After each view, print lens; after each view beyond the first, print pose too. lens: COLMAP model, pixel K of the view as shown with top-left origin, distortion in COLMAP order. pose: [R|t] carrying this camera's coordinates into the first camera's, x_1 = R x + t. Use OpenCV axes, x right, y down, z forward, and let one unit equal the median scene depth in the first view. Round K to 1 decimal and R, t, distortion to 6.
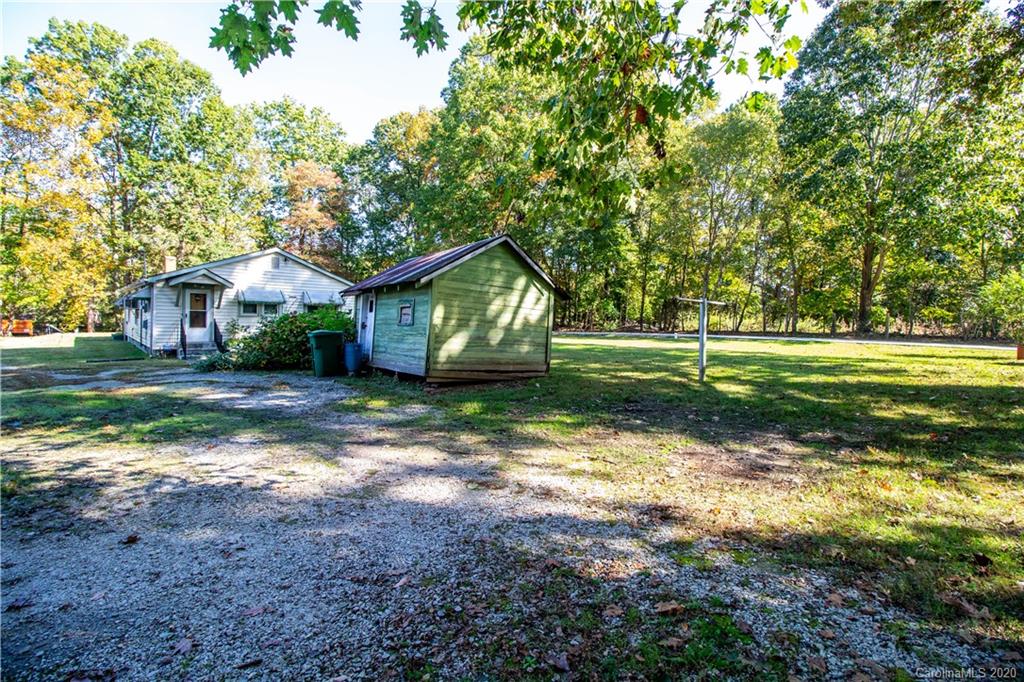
lens RADIAL K [[473.0, 0, 516.5], [0, 473.0, 334.9], [0, 0, 1]] dist [-0.026189, -0.000376]
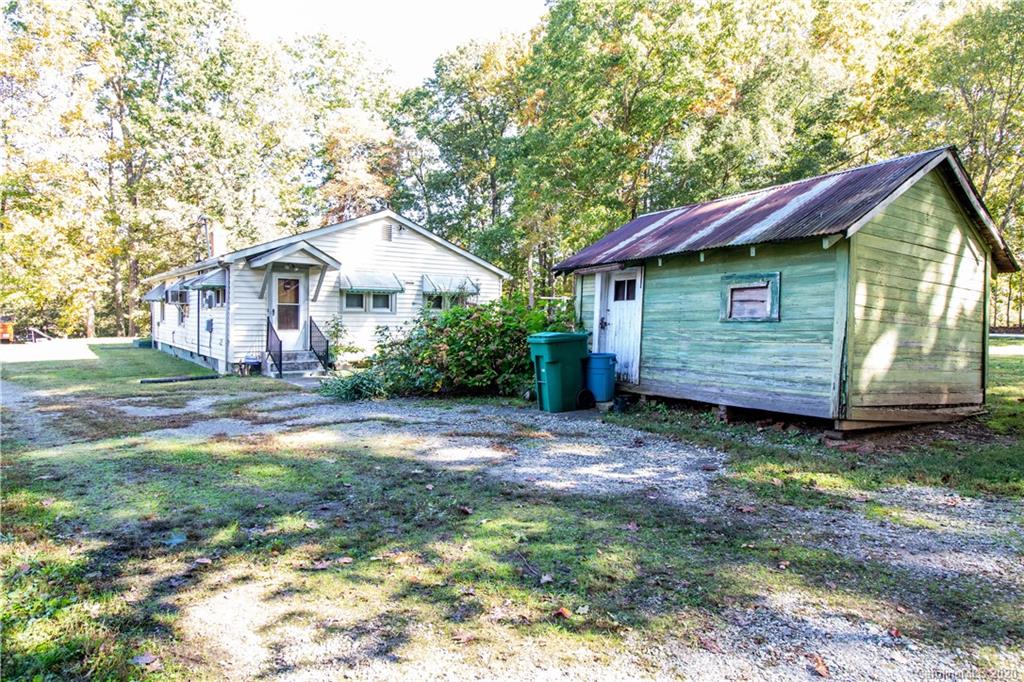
lens RADIAL K [[607.9, 0, 506.6], [0, 607.9, 333.0], [0, 0, 1]] dist [-0.003675, -0.000279]
pose [[0.993535, -0.009583, -0.113124, -0.128270], [0.009064, 0.999946, -0.005101, -0.001787], [0.113167, 0.004043, 0.993568, 0.079350]]
